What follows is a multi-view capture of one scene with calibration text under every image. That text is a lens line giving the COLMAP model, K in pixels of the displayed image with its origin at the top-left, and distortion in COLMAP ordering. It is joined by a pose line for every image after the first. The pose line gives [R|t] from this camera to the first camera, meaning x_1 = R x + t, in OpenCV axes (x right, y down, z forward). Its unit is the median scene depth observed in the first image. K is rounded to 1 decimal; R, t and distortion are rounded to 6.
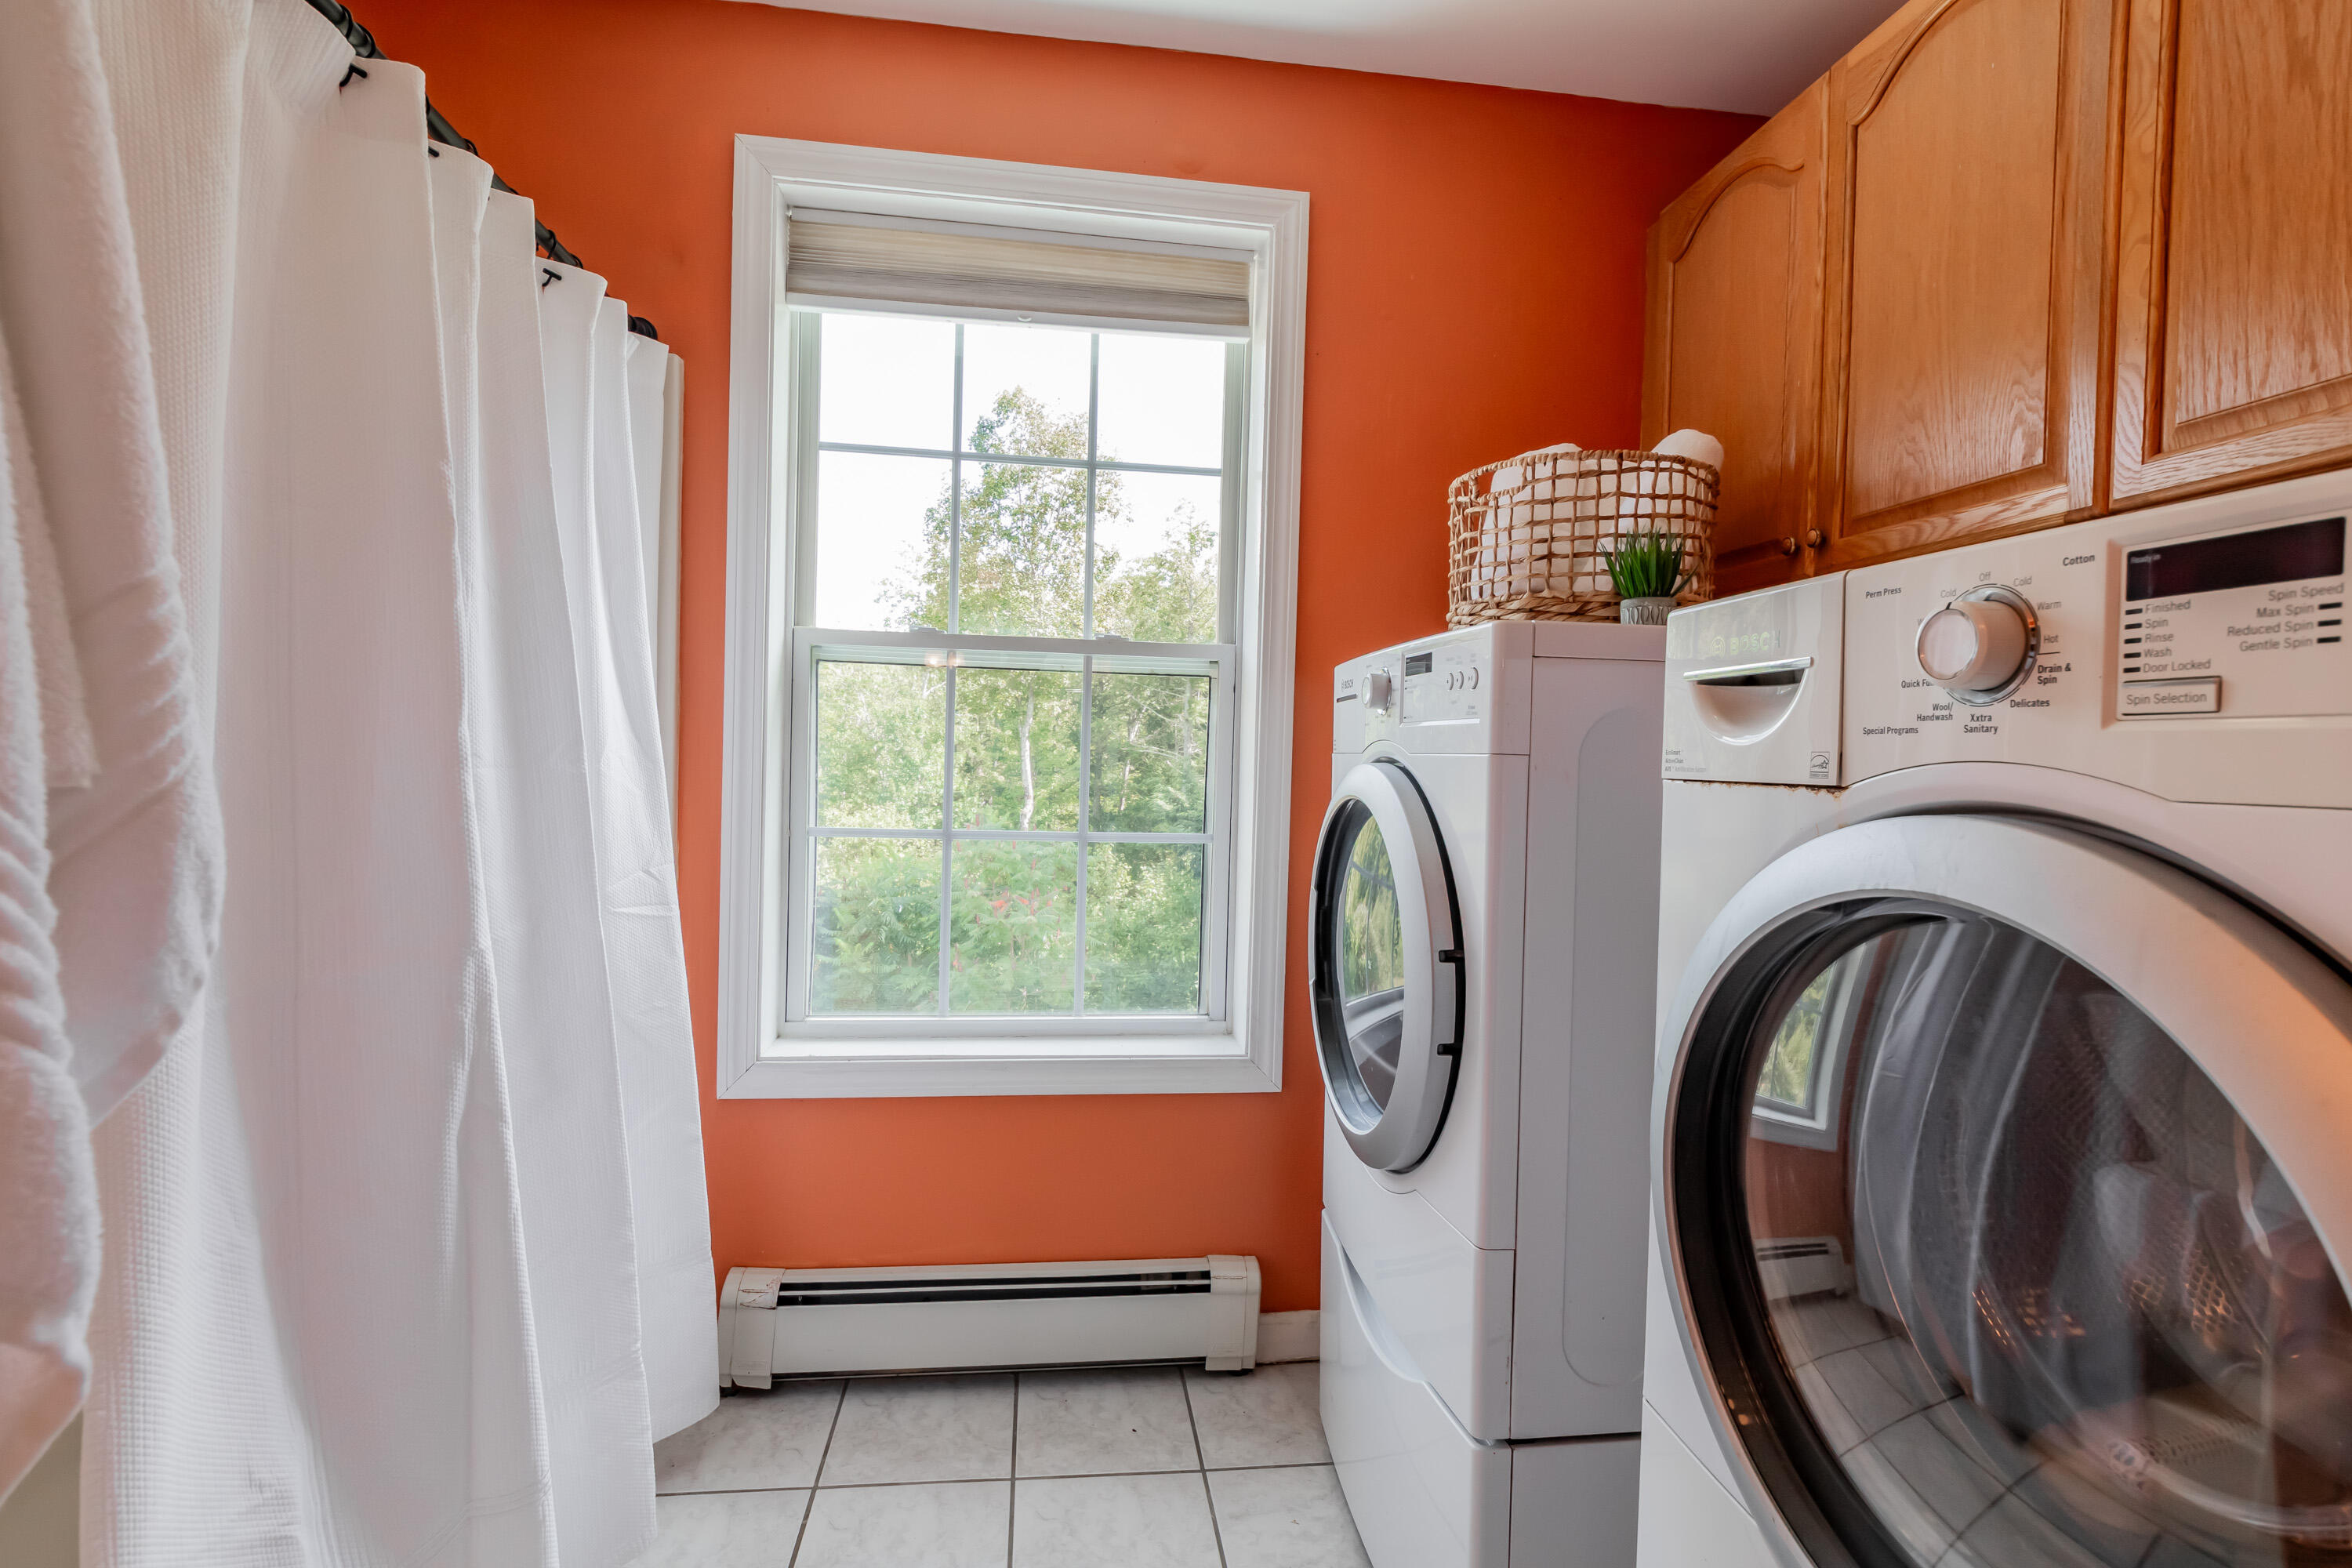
lens RADIAL K [[1096.5, 0, 1173.3], [0, 1096.5, 794.5], [0, 0, 1]] dist [-0.004366, -0.001325]
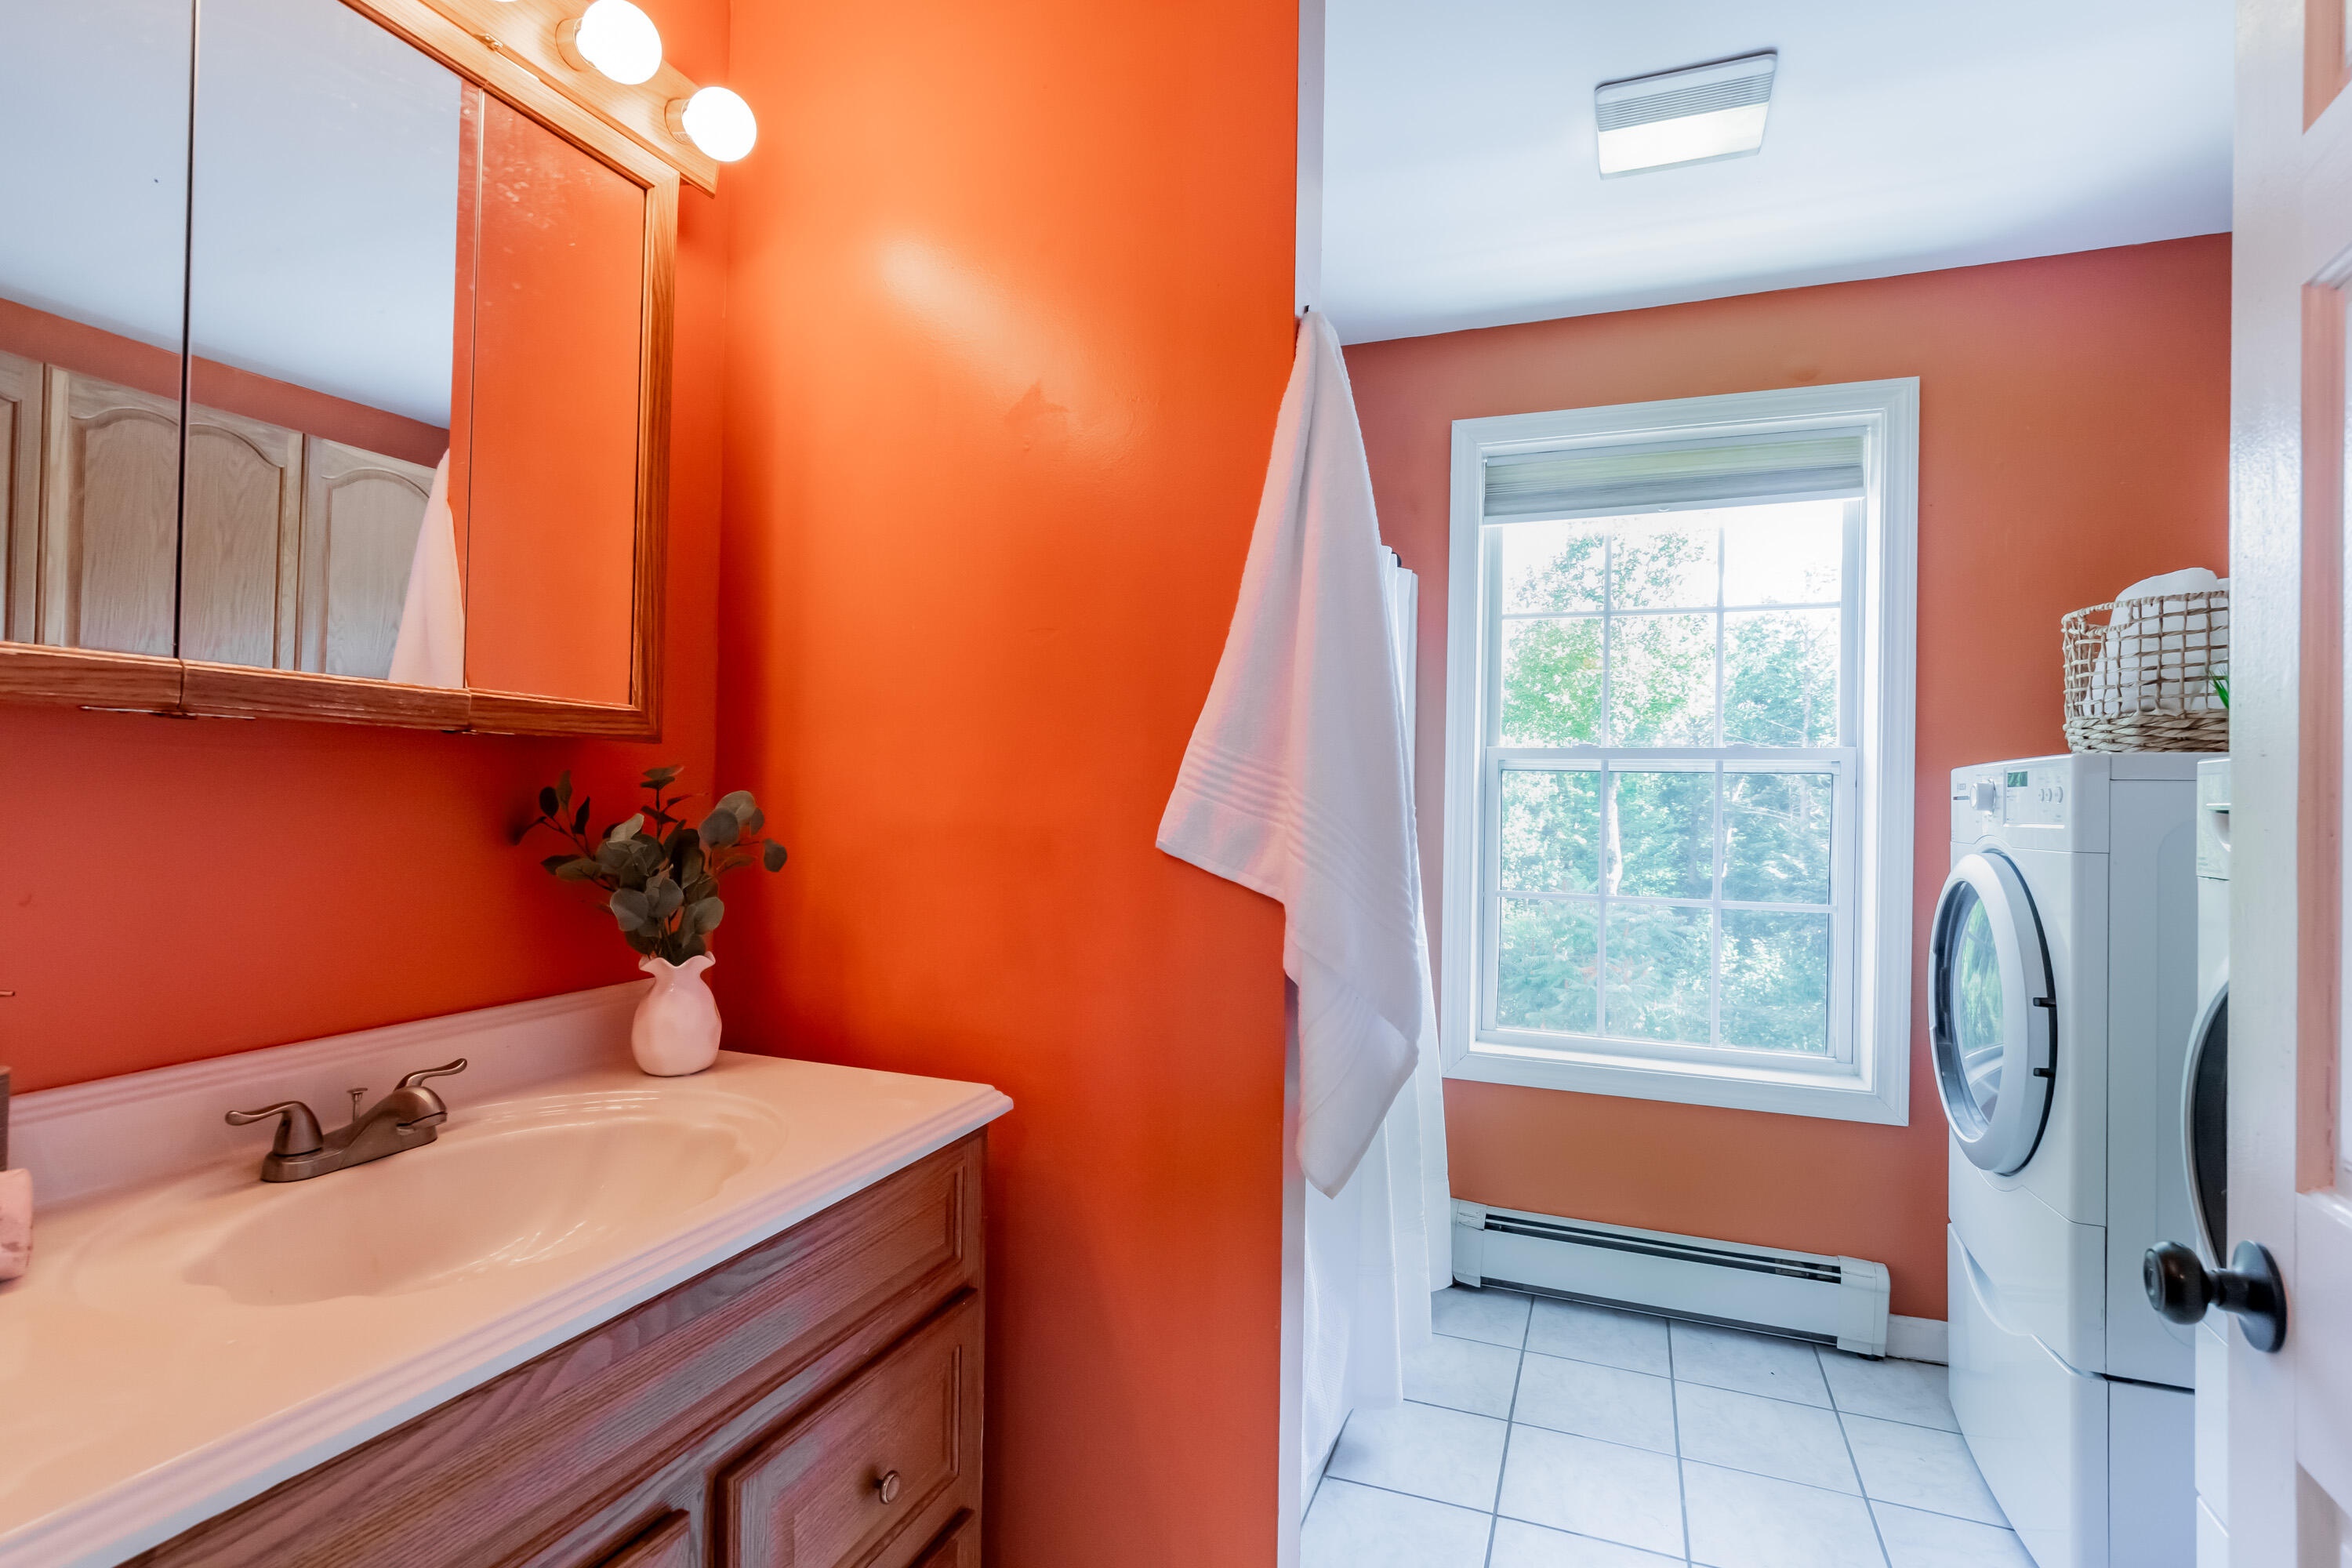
lens RADIAL K [[1096.5, 0, 1173.3], [0, 1096.5, 794.5], [0, 0, 1]] dist [-0.004366, -0.001325]
pose [[0.872419, -0.014170, -0.488553, -0.012747], [-0.013156, 0.998537, -0.052455, -0.014787], [0.488582, 0.052191, 0.870956, -0.476371]]
